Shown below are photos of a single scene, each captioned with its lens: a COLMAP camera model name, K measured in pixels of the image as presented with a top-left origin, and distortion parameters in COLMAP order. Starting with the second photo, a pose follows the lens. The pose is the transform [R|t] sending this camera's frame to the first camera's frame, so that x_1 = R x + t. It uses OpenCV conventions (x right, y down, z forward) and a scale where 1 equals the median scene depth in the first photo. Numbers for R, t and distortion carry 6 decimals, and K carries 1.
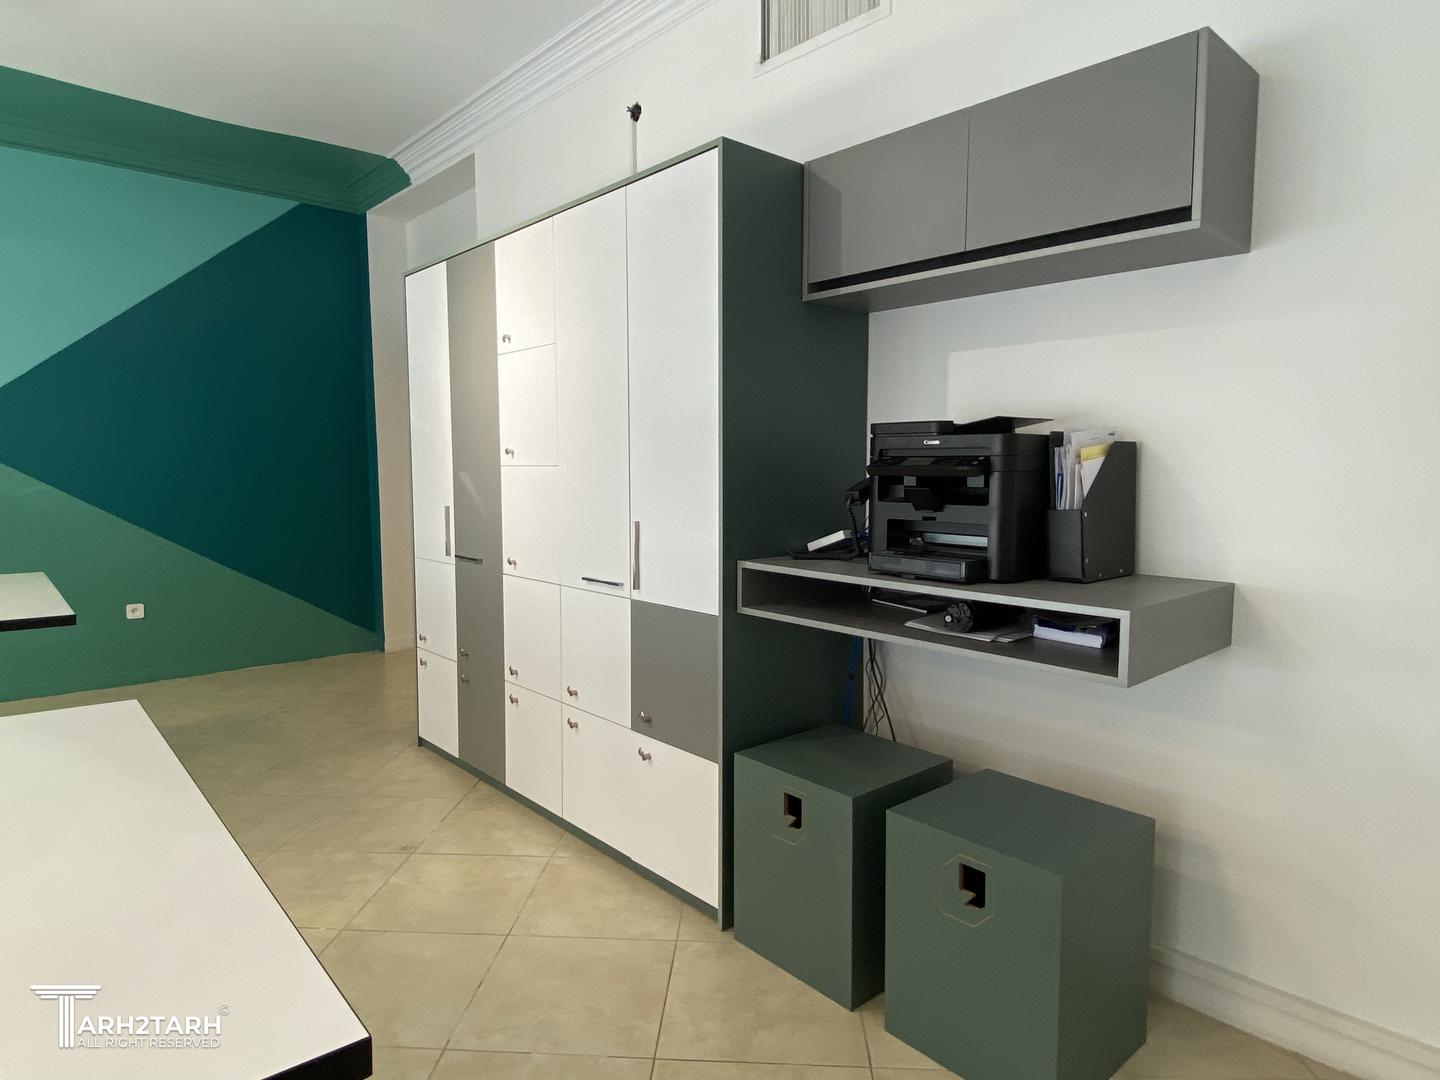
lens RADIAL K [[835.9, 0, 719.4], [0, 835.9, 538.8], [0, 0, 1]] dist [0.009269, -0.000723]
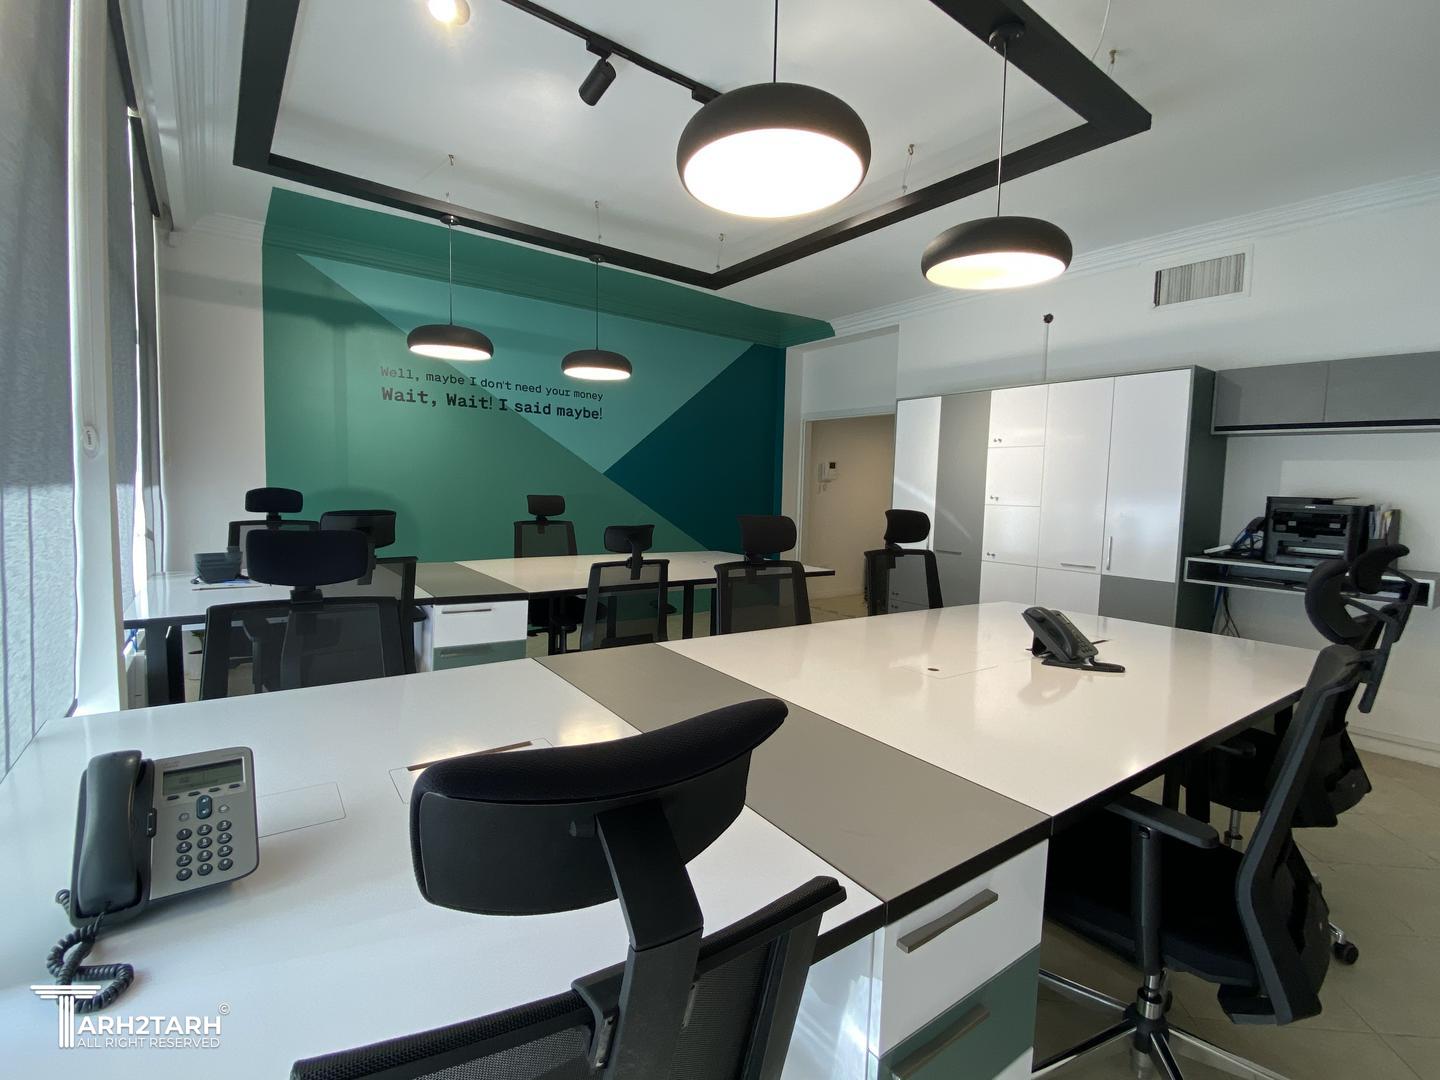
lens RADIAL K [[642.5, 0, 720.3], [0, 642.5, 539.2], [0, 0, 1]] dist [-0.025280, -0.001652]
pose [[0.993037, 0.030060, -0.113906, -0.983511], [-0.030661, 0.999524, -0.003529, 0.022777], [0.113745, 0.006997, 0.993485, -0.753474]]
